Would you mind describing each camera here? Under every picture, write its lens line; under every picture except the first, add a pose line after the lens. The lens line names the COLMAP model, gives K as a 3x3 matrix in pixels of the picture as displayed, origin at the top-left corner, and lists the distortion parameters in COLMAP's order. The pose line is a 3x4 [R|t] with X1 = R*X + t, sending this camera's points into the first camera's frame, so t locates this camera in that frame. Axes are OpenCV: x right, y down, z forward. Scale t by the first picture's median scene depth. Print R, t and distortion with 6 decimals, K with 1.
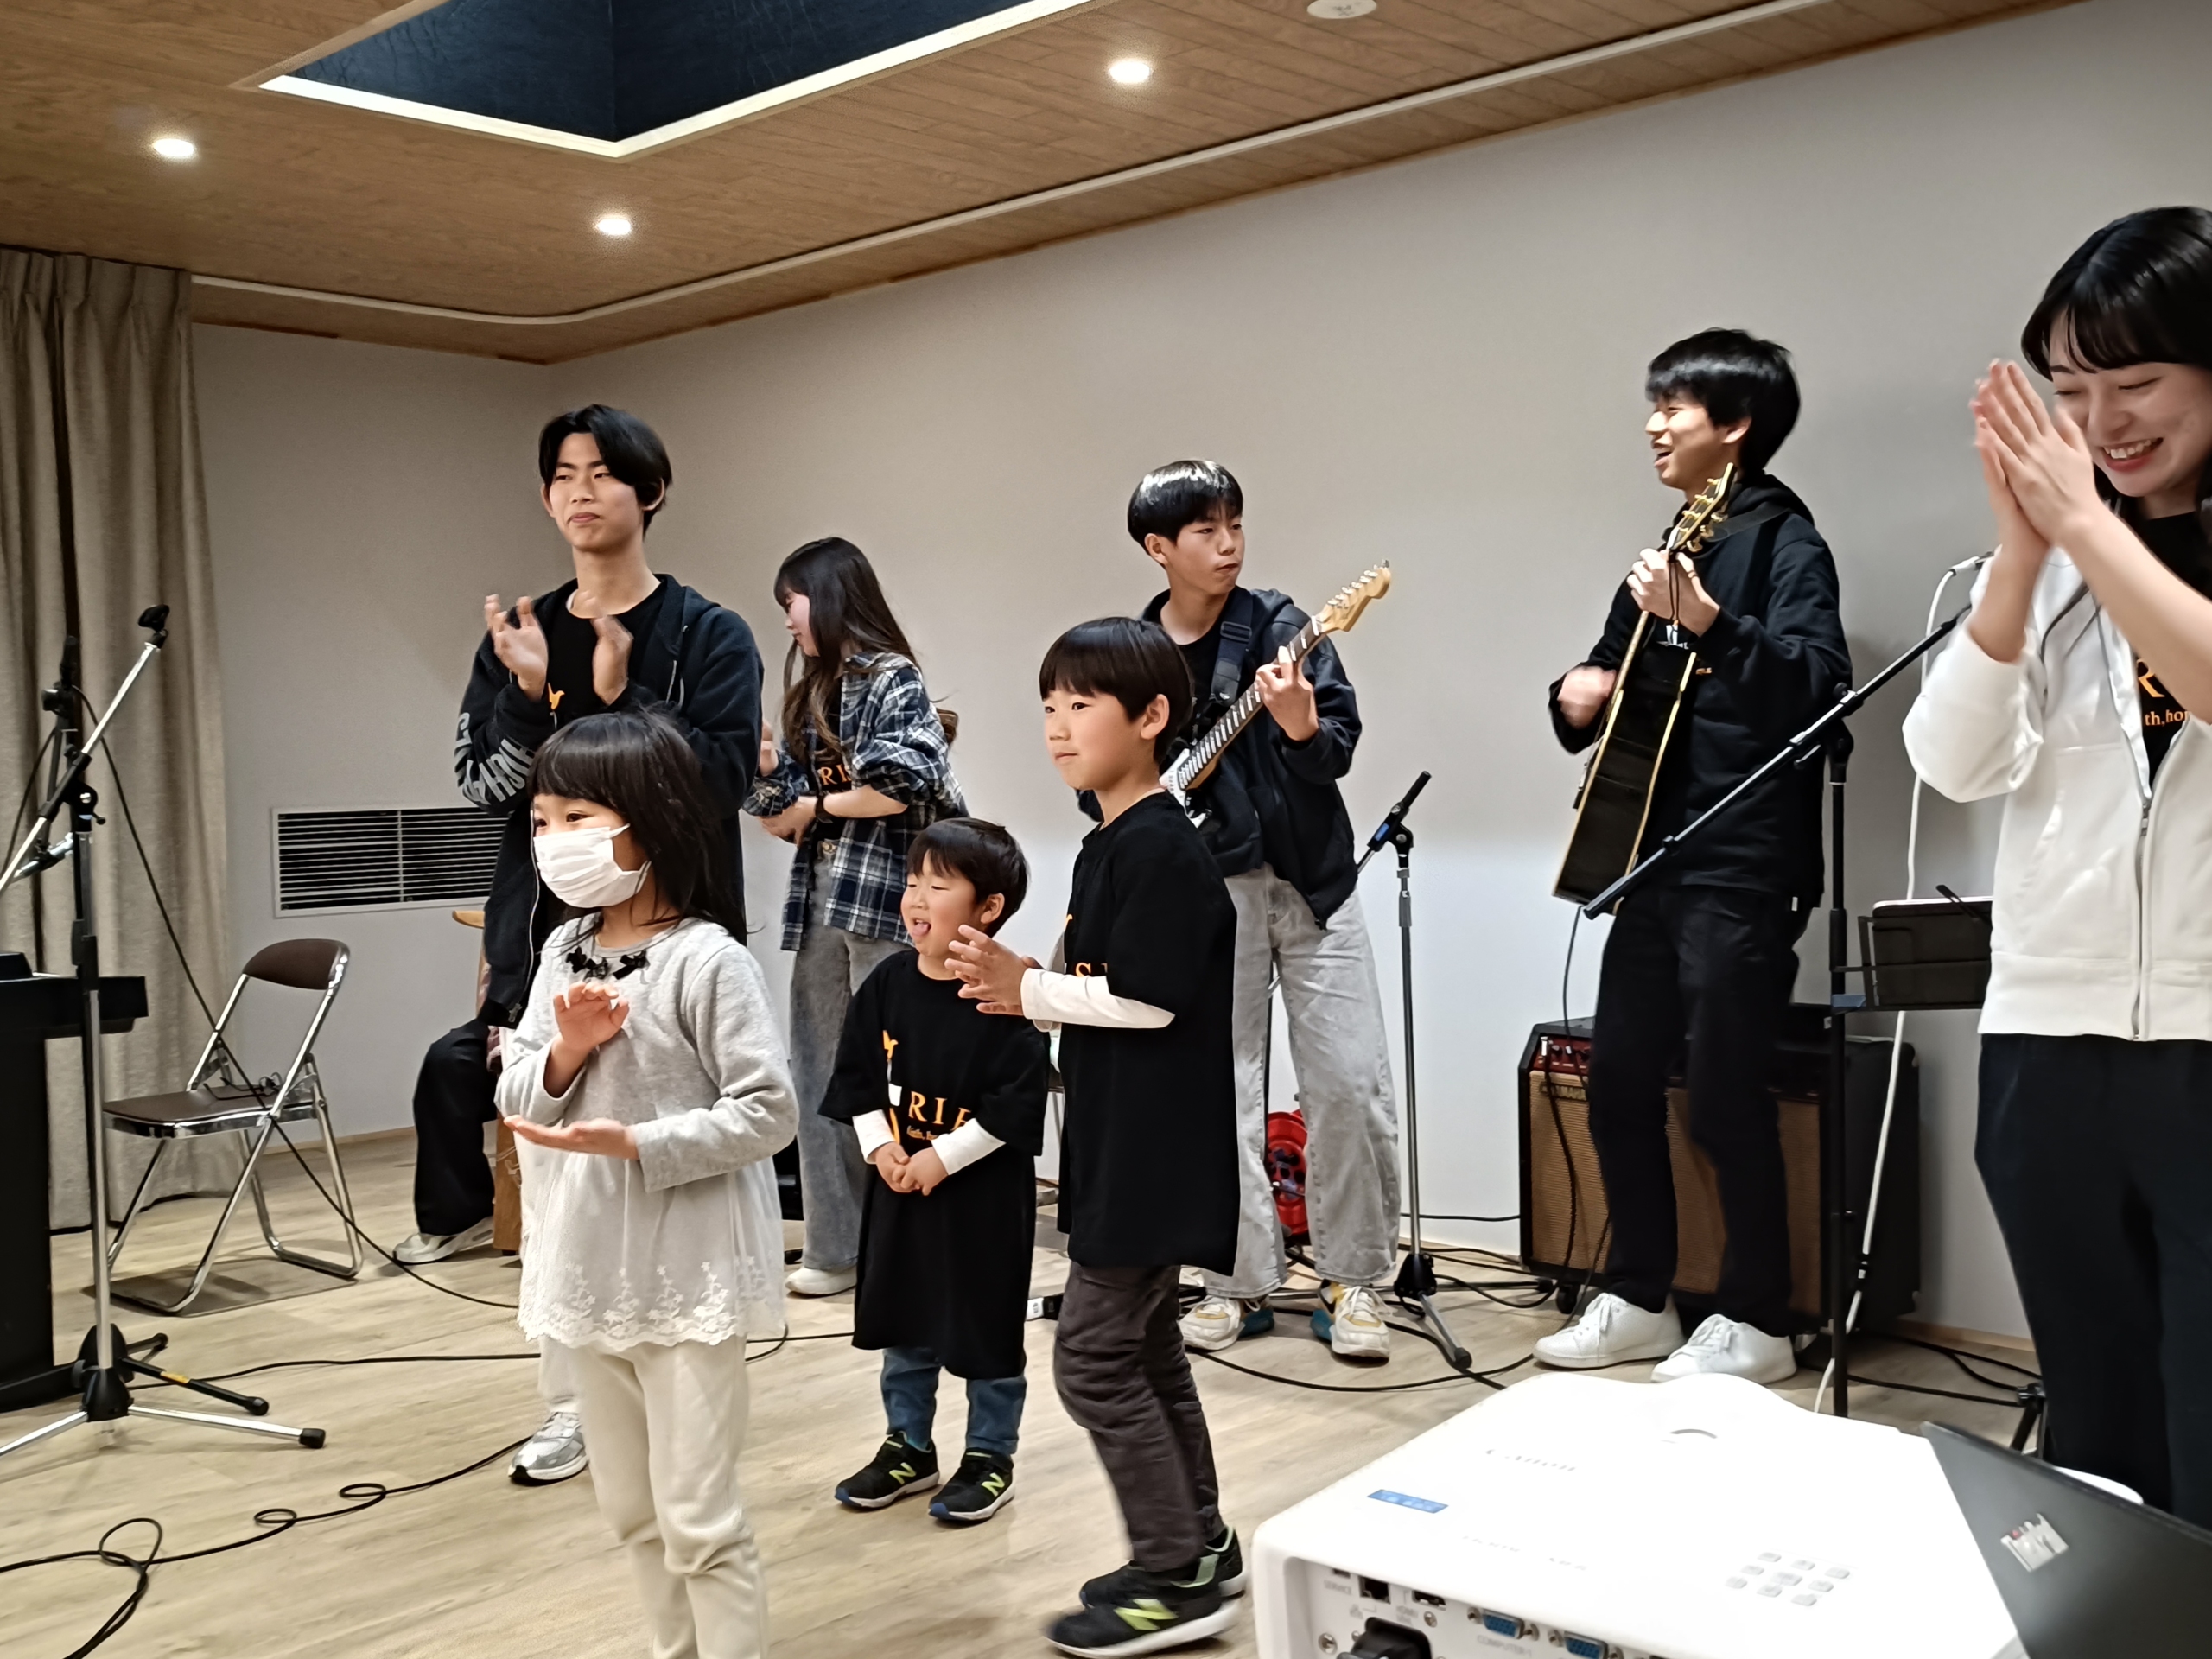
lens RADIAL K [[2256.8, 0, 1118.7], [0, 2256.8, 844.6], [0, 0, 1]] dist [0.004565, 0.000000]
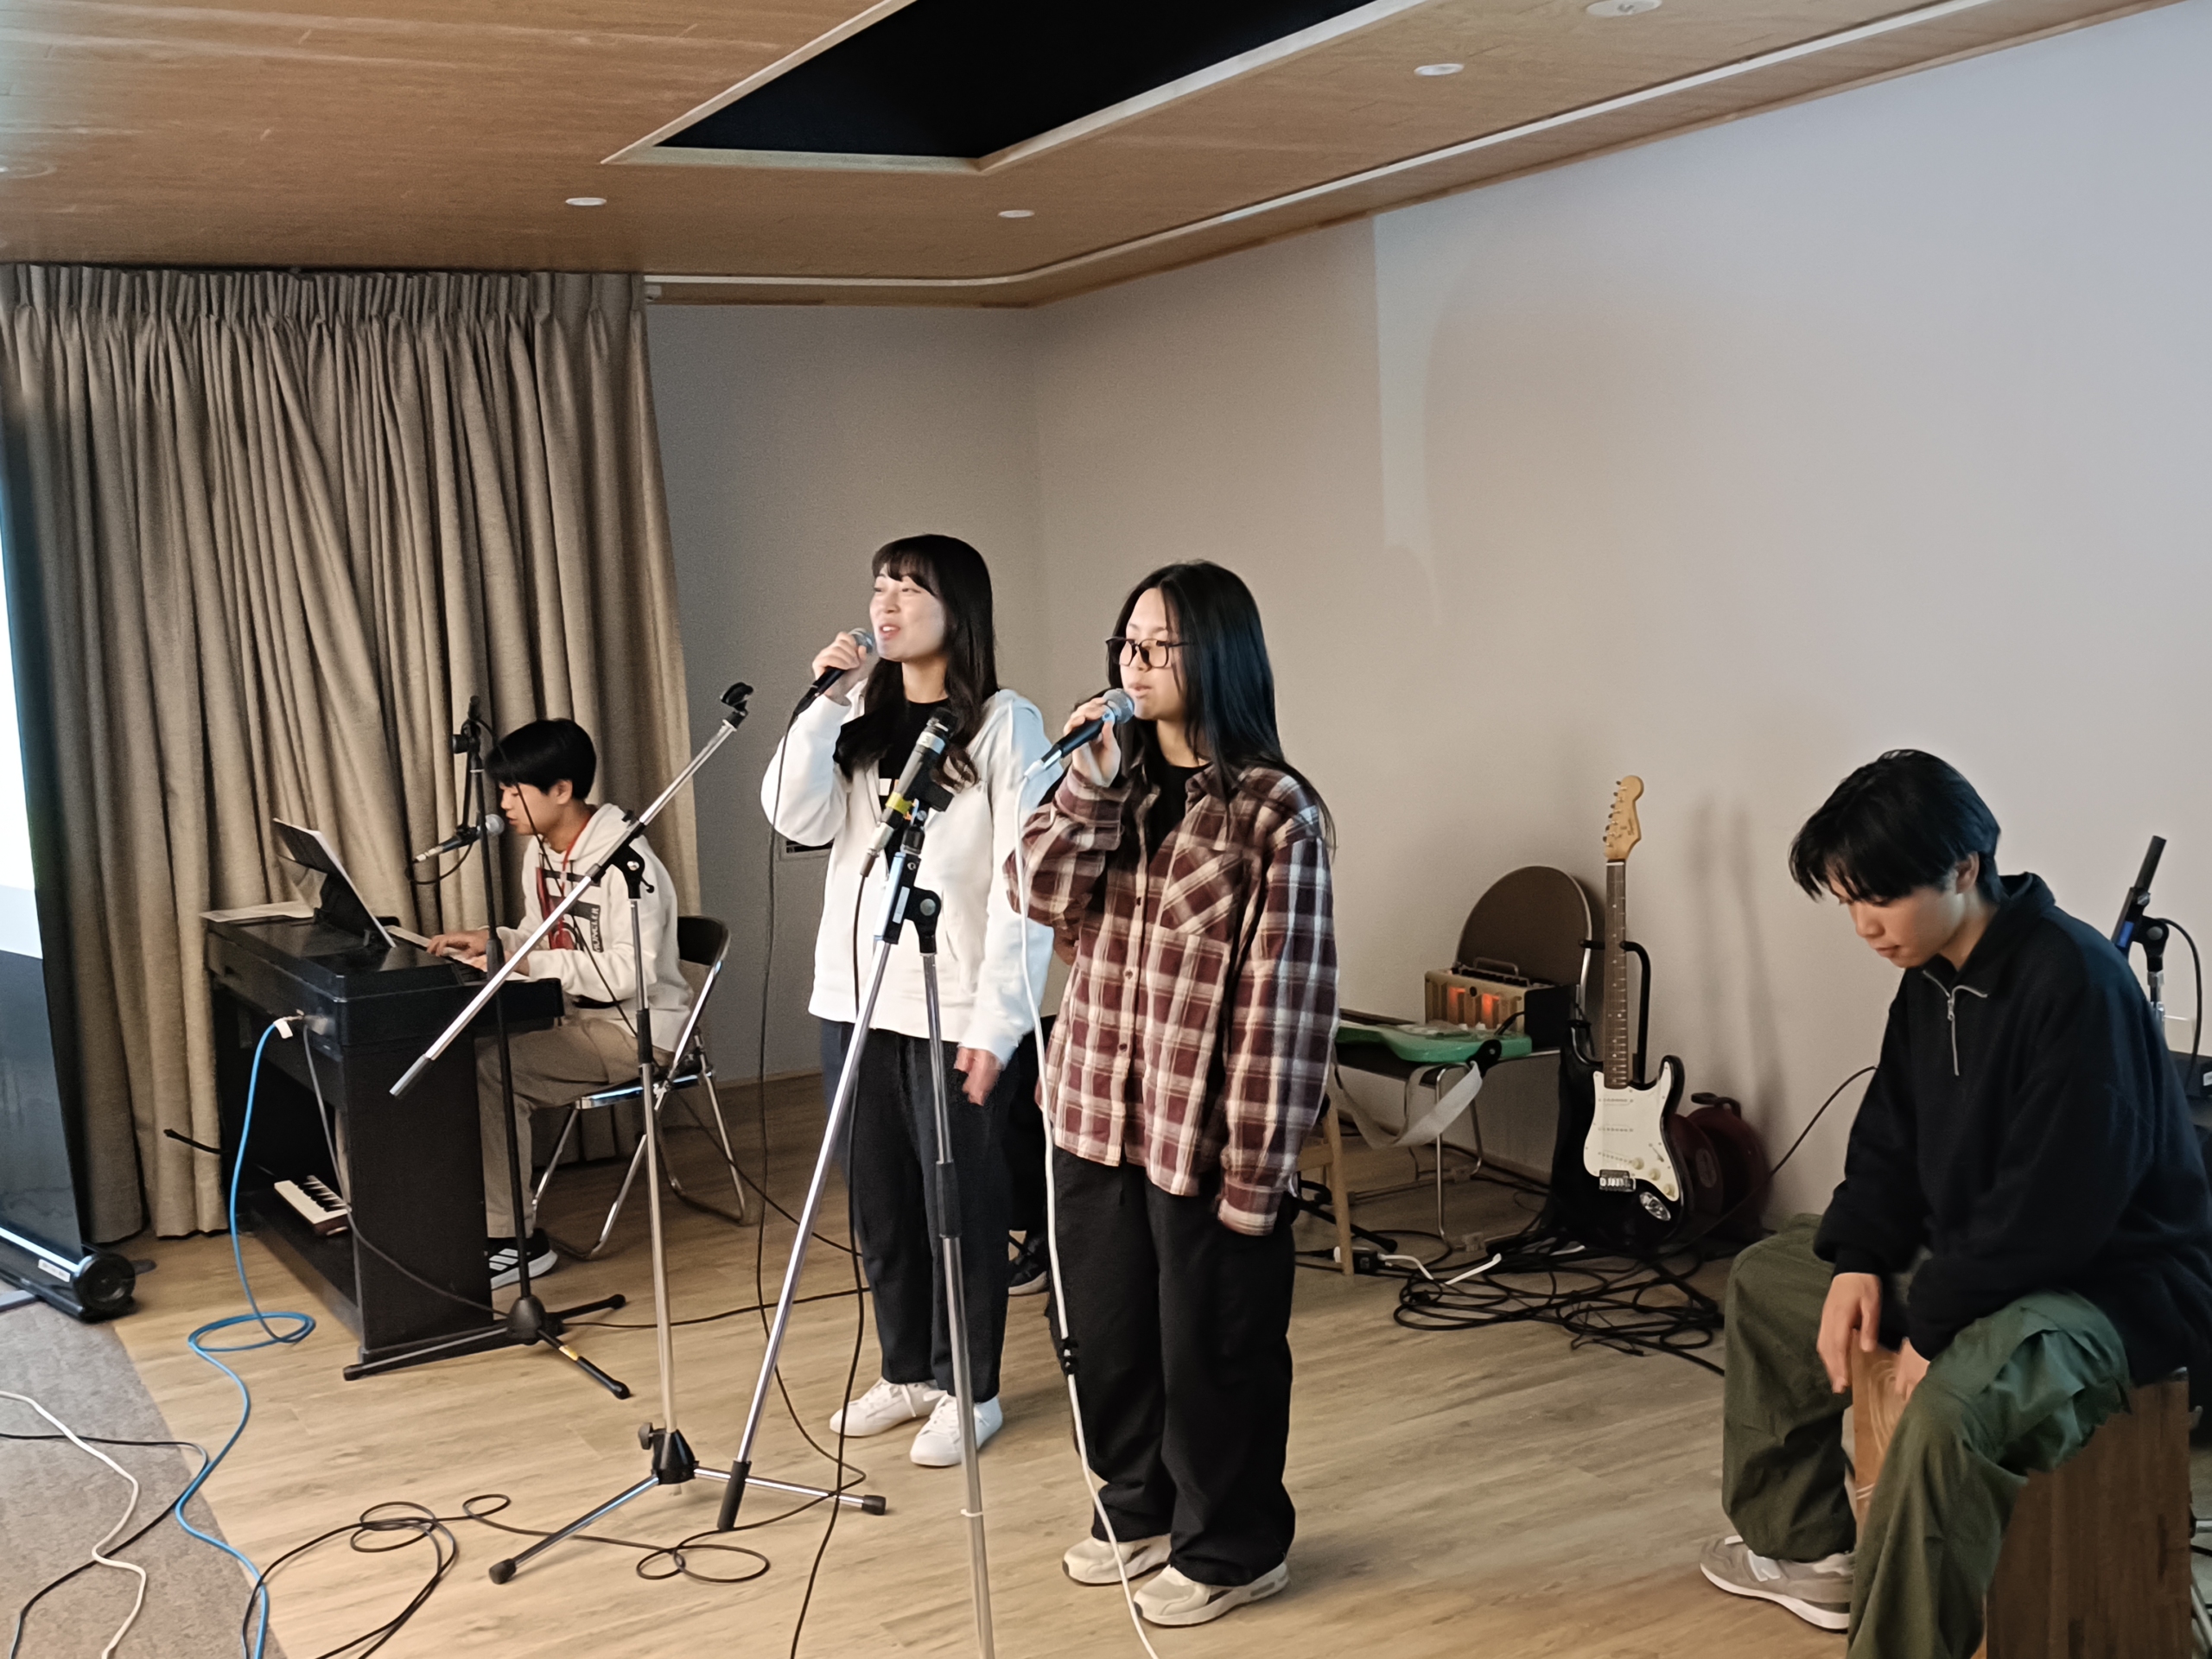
lens RADIAL K [[2438.3, 0, 1097.4], [0, 2438.3, 821.6], [0, 0, 1]] dist [0.013377, 0.000000]
pose [[0.952647, 0.006298, -0.304013, 0.182044], [0.016391, 0.997268, 0.072022, -0.098093], [0.303636, -0.073595, 0.949942, -0.051964]]
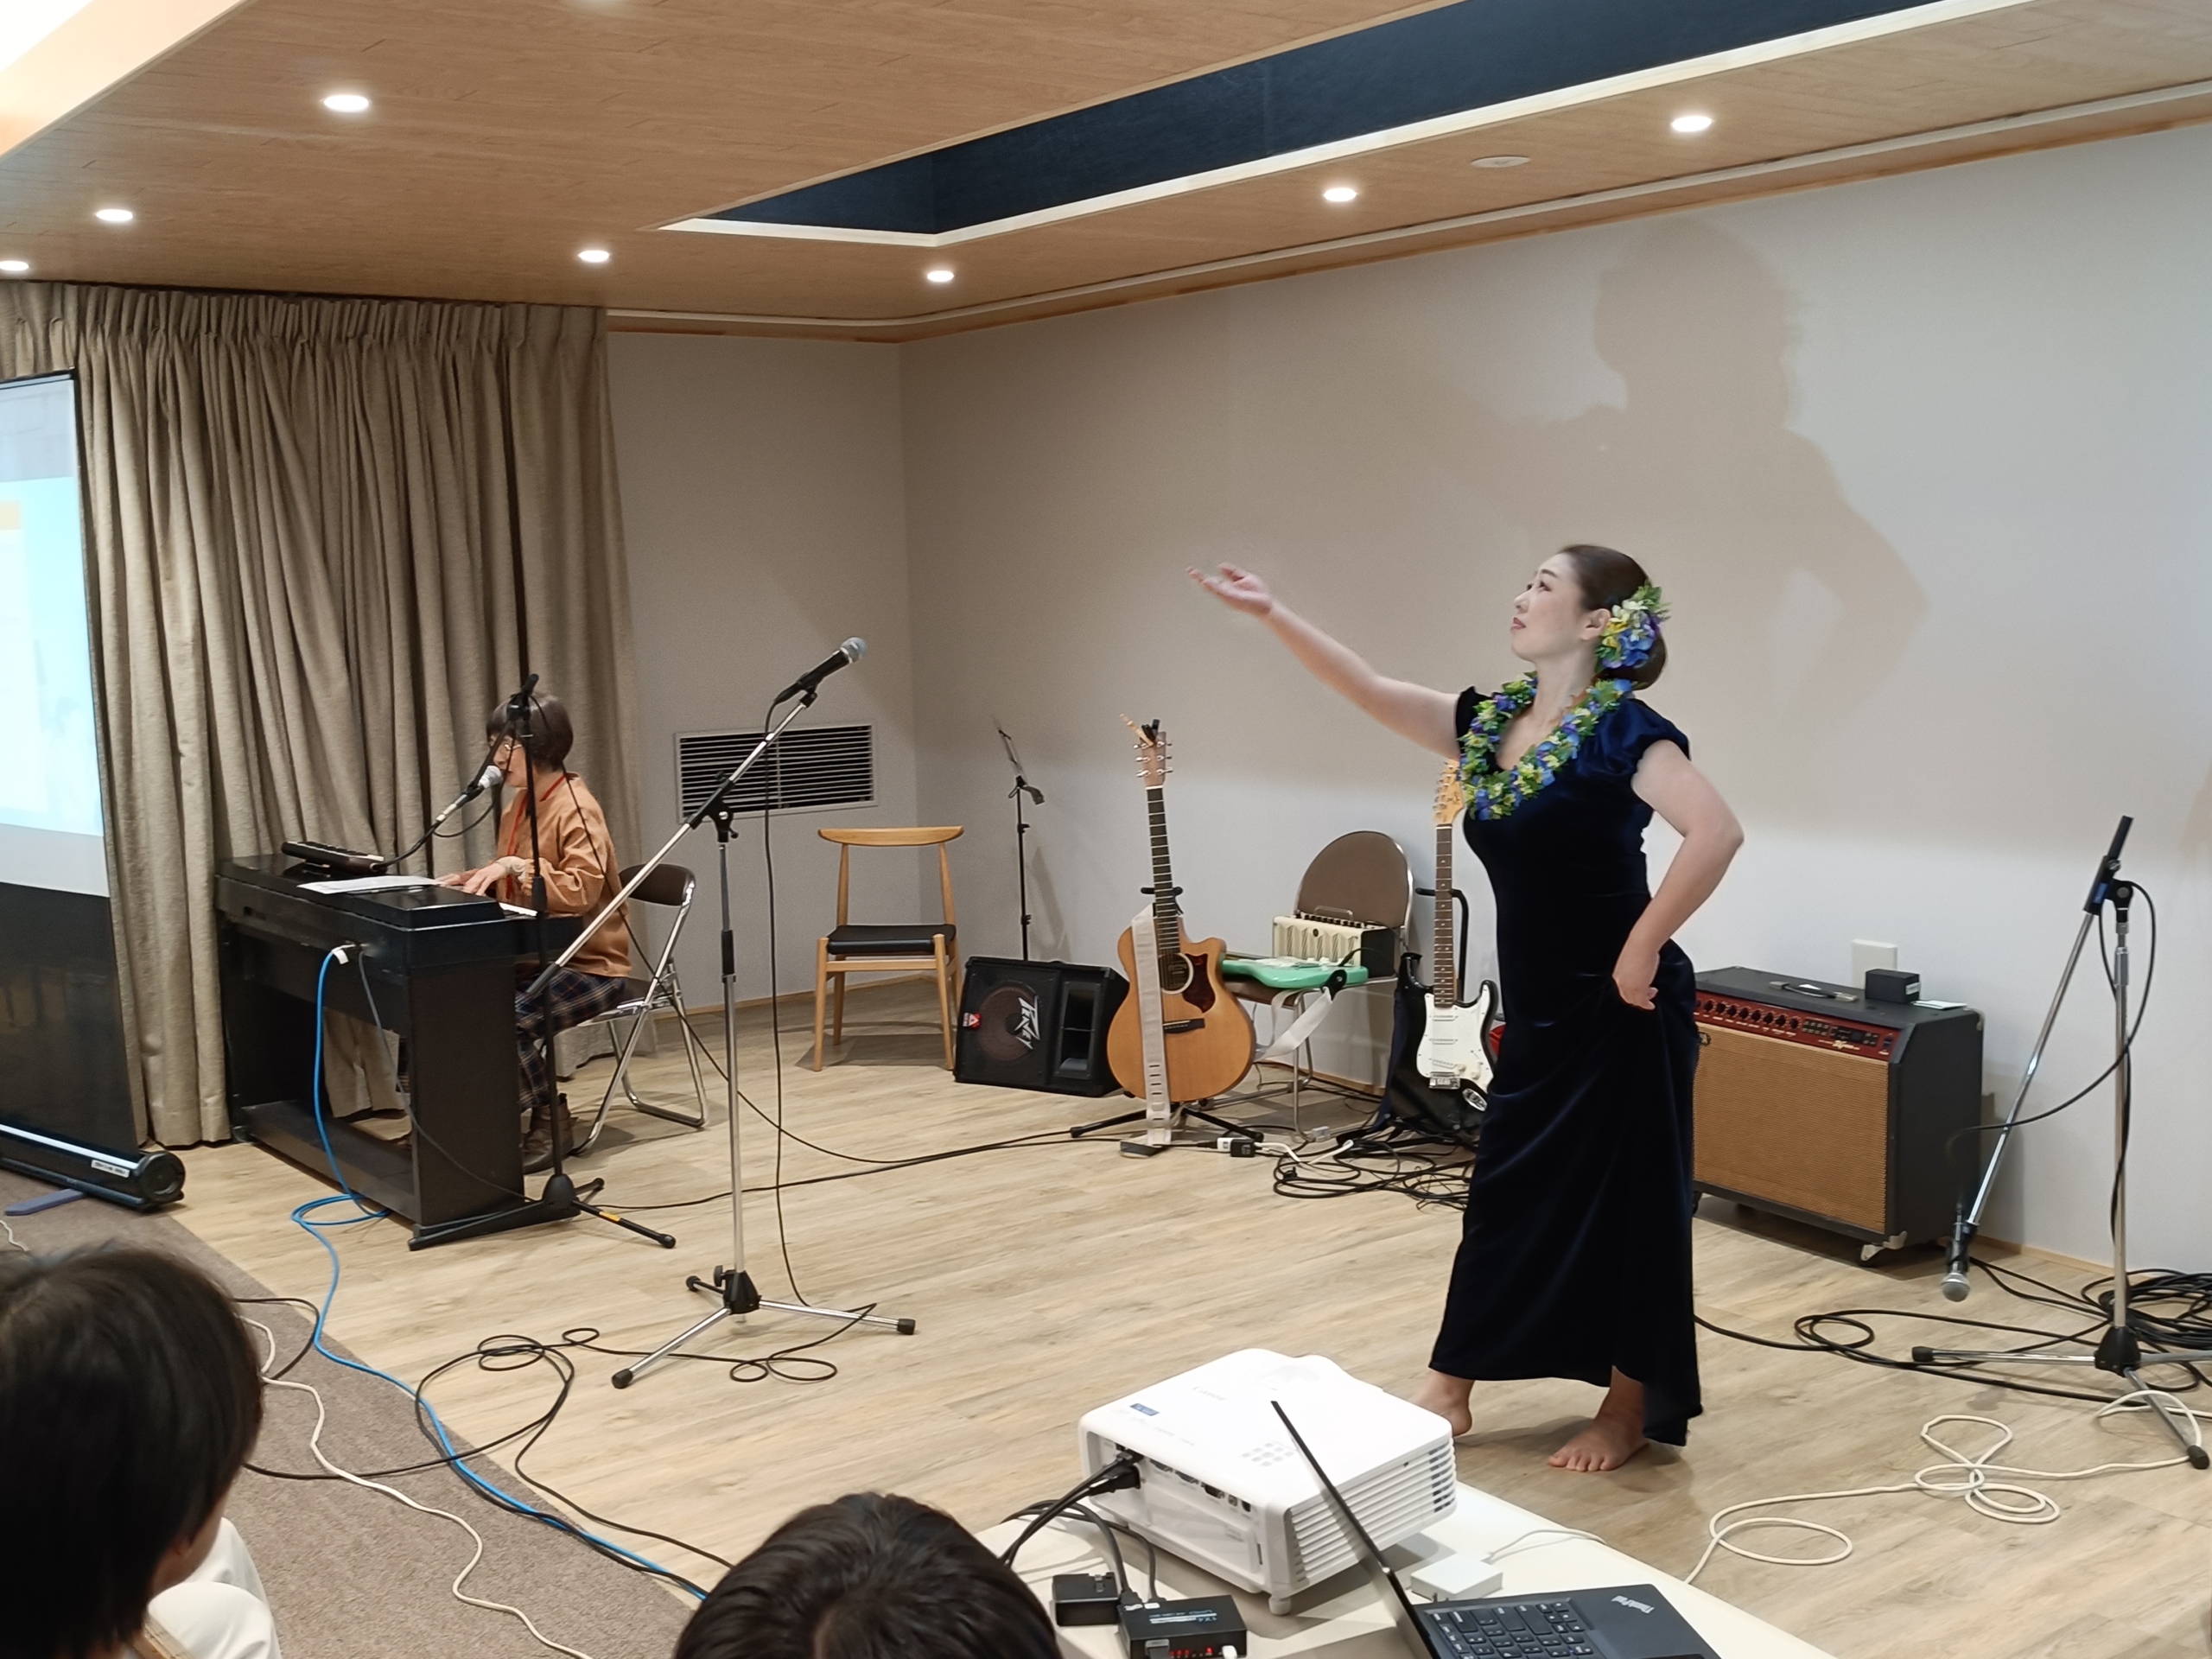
lens RADIAL K [[2313.2, 0, 1105.1], [0, 2313.2, 826.3], [0, 0, 1]] dist [0.013110, 0.000000]
pose [[0.984476, 0.018848, -0.174507, 0.102256], [-0.004584, 0.996640, 0.081782, -0.102356], [0.175462, -0.079712, 0.981254, -0.264894]]
